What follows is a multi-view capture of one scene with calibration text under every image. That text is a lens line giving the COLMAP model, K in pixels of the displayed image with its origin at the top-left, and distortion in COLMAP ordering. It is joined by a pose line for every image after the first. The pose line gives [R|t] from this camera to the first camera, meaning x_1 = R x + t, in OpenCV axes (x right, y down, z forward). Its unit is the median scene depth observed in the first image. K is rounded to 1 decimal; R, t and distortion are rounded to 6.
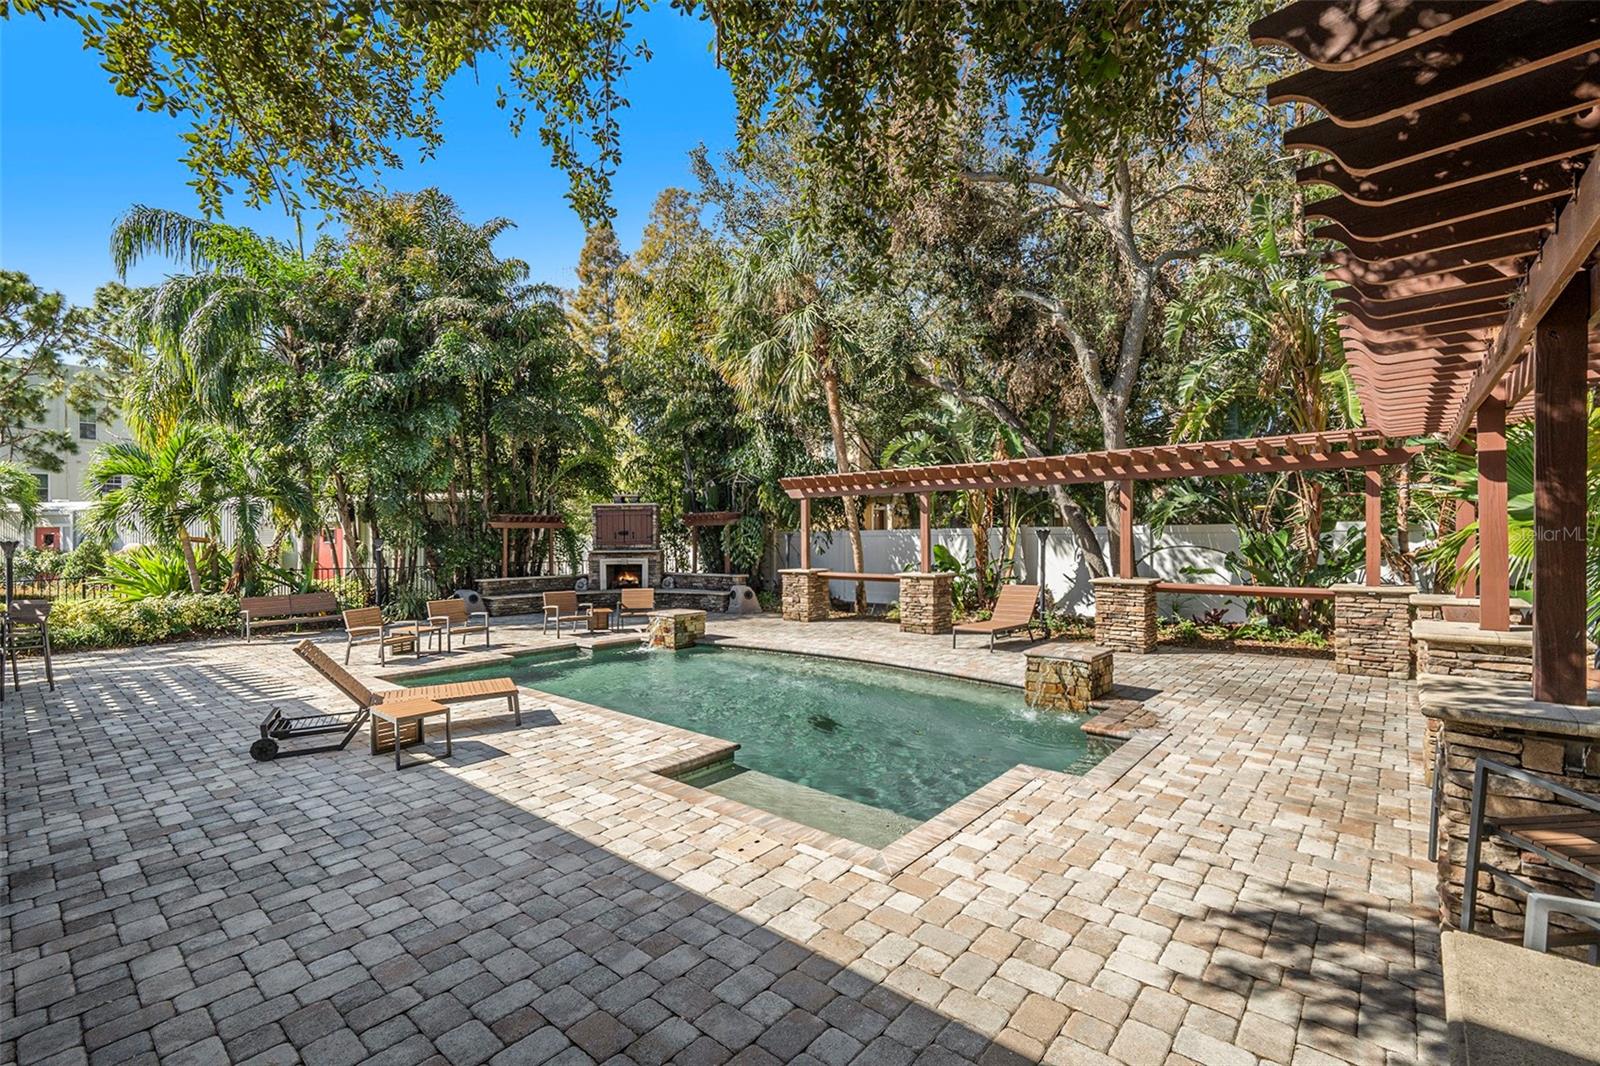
lens RADIAL K [[701.2, 0, 800.0], [0, 701.2, 533.0], [0, 0, 1]] dist [-0.000411, -0.000751]
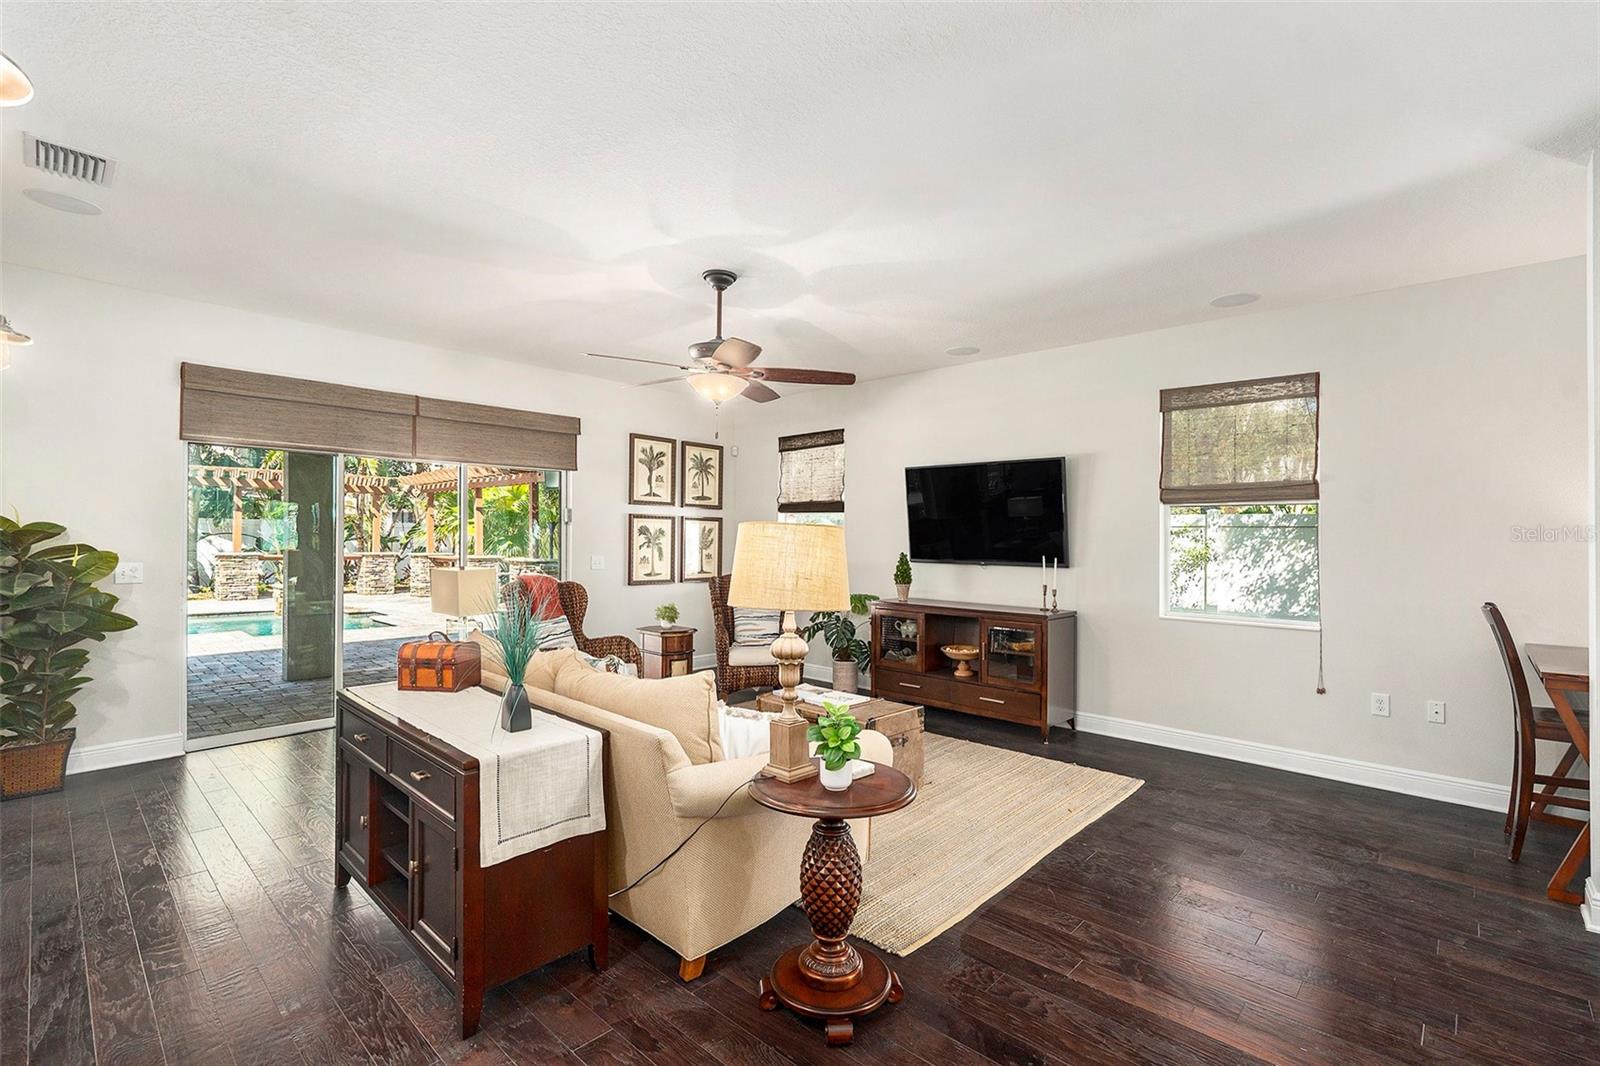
lens RADIAL K [[714.7, 0, 800.0], [0, 714.7, 533.0], [0, 0, 1]] dist [0.000450, -0.000162]
pose [[0.046649, 0.021923, 0.998671, -1.051919], [-0.018561, 0.999606, -0.021076, 0.034013], [-0.998739, -0.017553, 0.047038, -0.300671]]
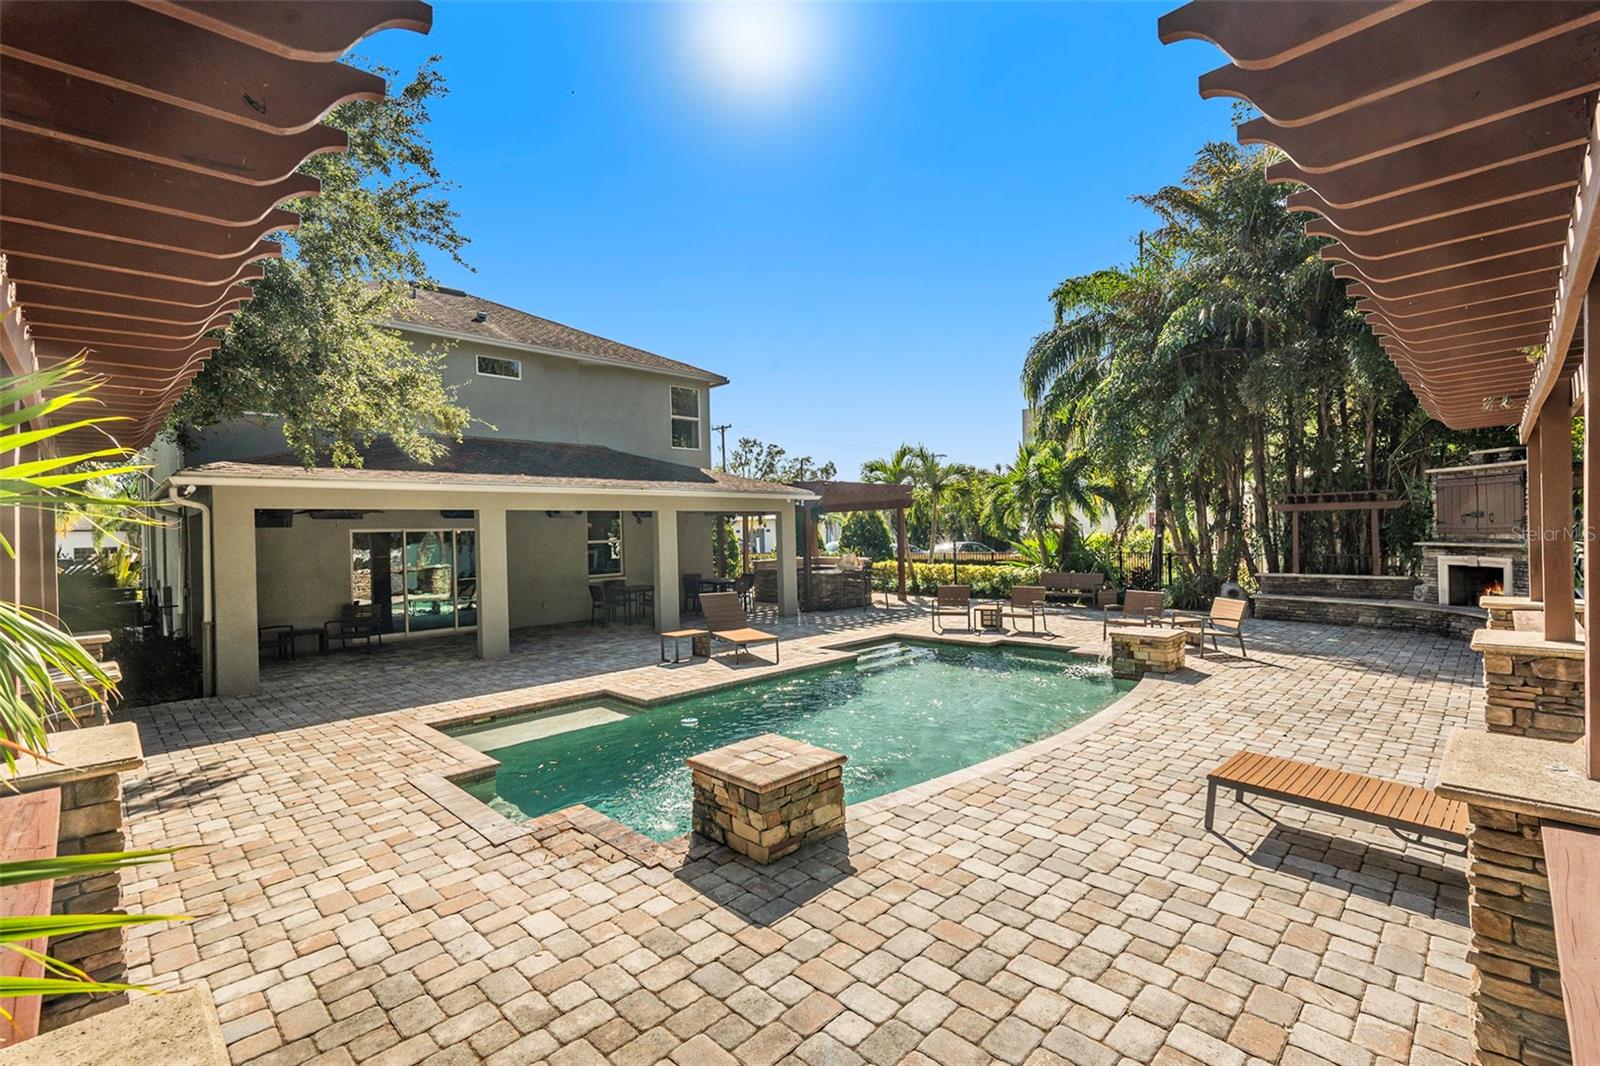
lens RADIAL K [[710.4, 0, 800.0], [0, 710.4, 533.0], [0, 0, 1]] dist [0.003200, 0.000263]
pose [[-0.073636, 0.013675, -0.997191, 0.714870], [0.031390, 0.999442, 0.011388, -0.016526], [0.996791, -0.030463, -0.074025, 0.802931]]
